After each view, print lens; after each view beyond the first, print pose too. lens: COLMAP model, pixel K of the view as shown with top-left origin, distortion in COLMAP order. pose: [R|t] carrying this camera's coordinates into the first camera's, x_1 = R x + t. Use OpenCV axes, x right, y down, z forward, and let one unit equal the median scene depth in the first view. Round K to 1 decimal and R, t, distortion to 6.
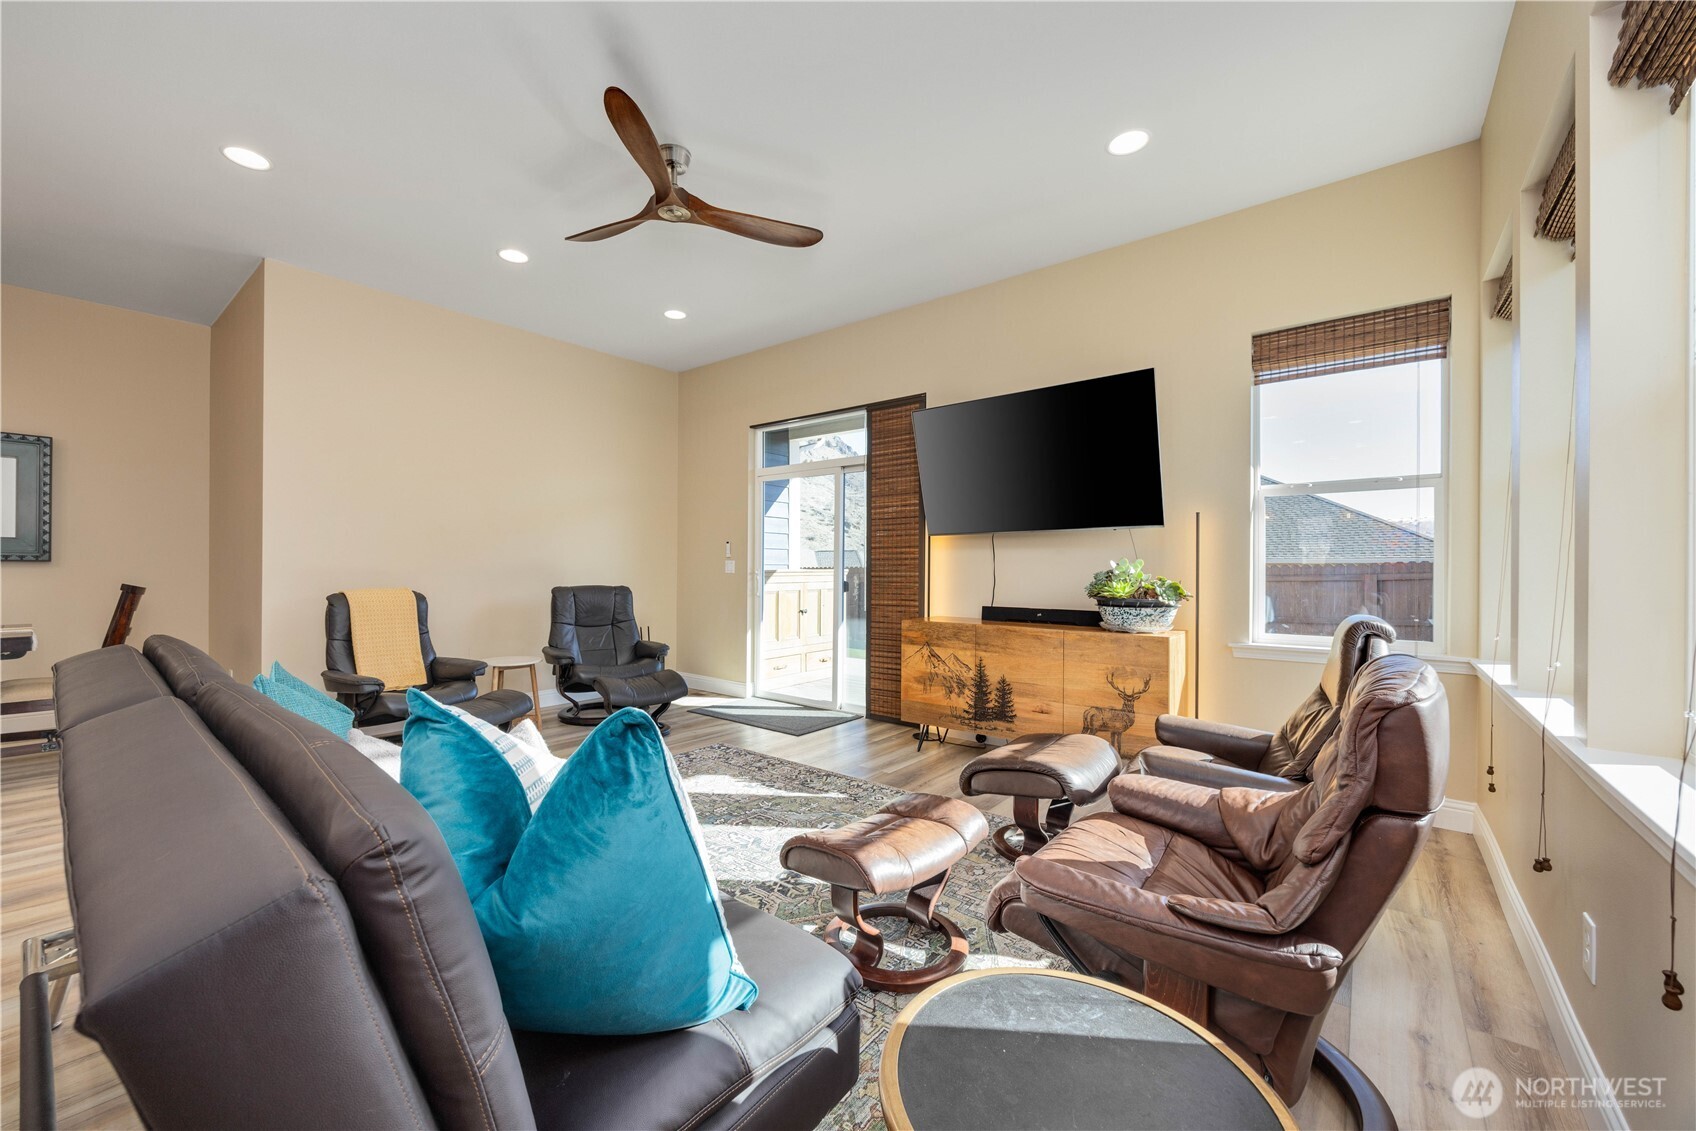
lens RADIAL K [[659.5, 0, 821.9], [0, 659.5, 568.6], [0, 0, 1]] dist [-0.003319, -0.000501]
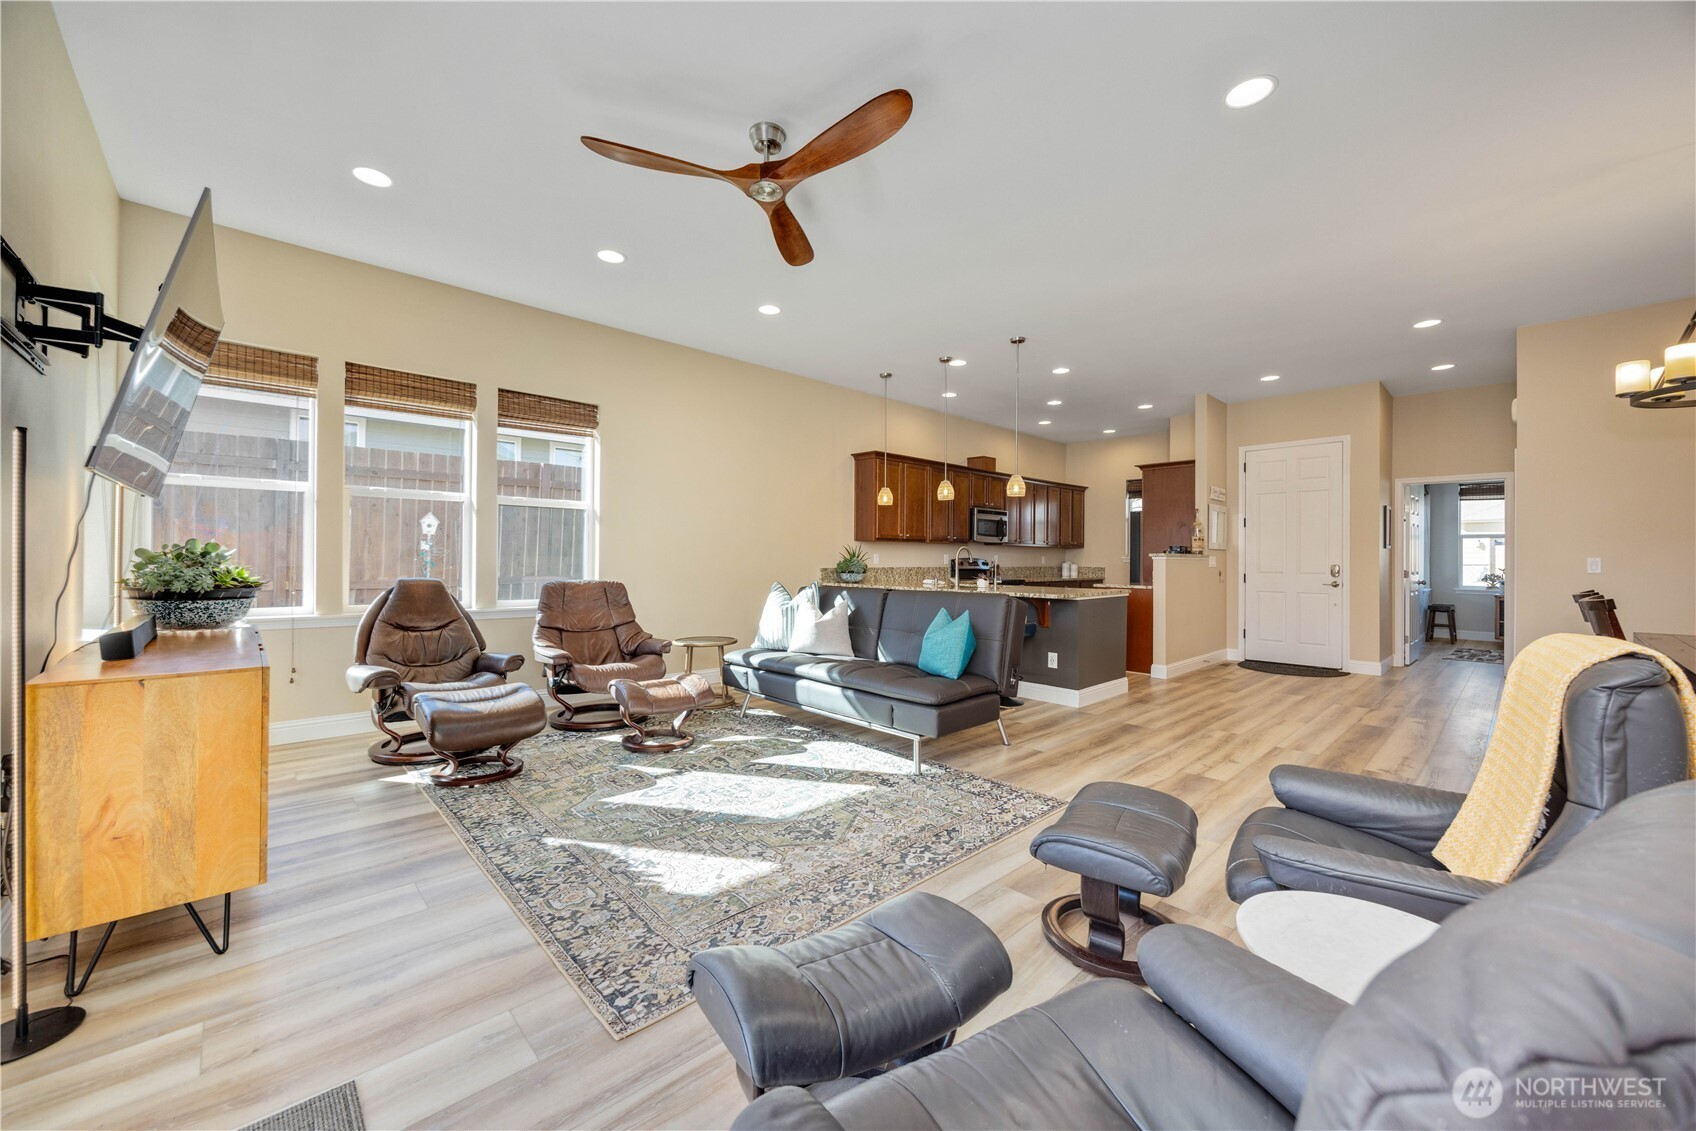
lens RADIAL K [[646.3, 0, 836.8], [0, 646.3, 553.6], [0, 0, 1]] dist [-0.007697, -0.000146]
pose [[-0.991133, -0.013976, 0.132137, -0.387297], [-0.015220, 0.999849, -0.008411, -0.003062], [-0.132000, -0.010348, -0.991196, 1.624704]]
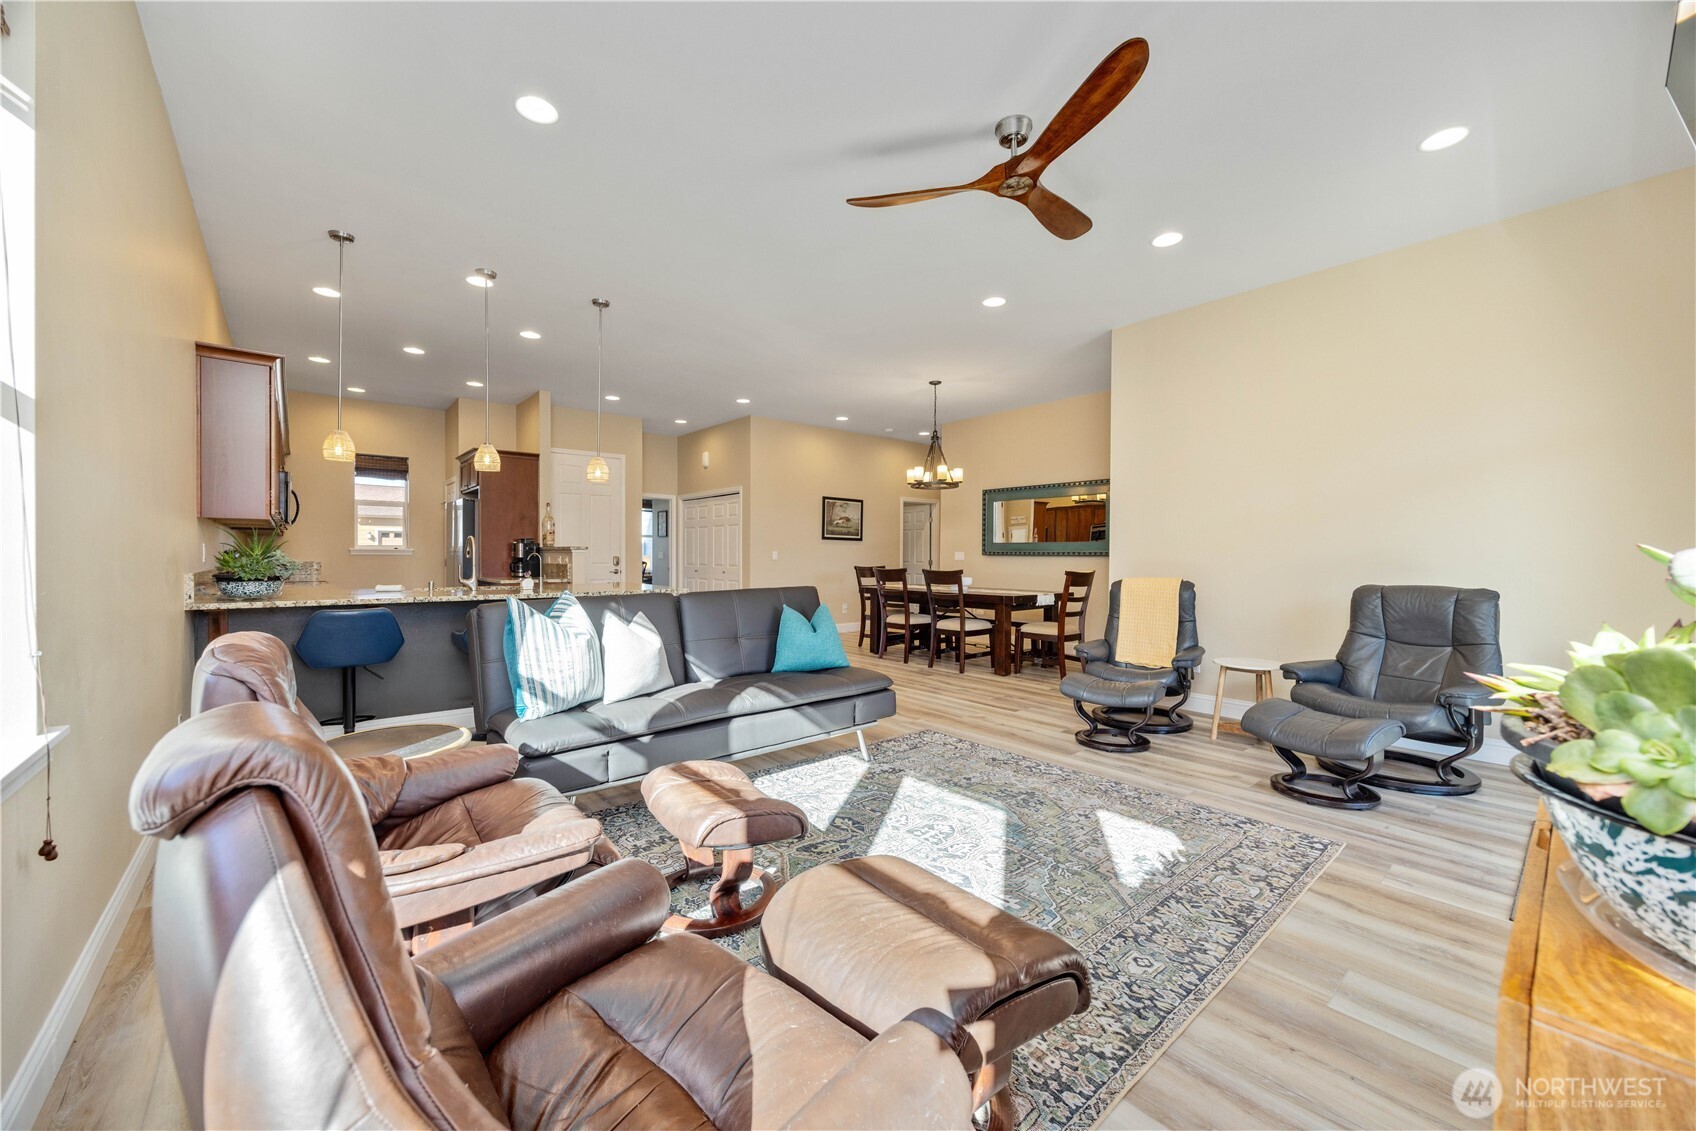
lens RADIAL K [[642.8, 0, 841.5], [0, 642.8, 562.0], [0, 0, 1]] dist [-0.001662, 0.000167]
pose [[-0.177095, 0.004010, -0.984186, 0.628353], [-0.003679, 0.999982, 0.004736, -0.000049], [0.984187, 0.004459, -0.177077, 0.777753]]
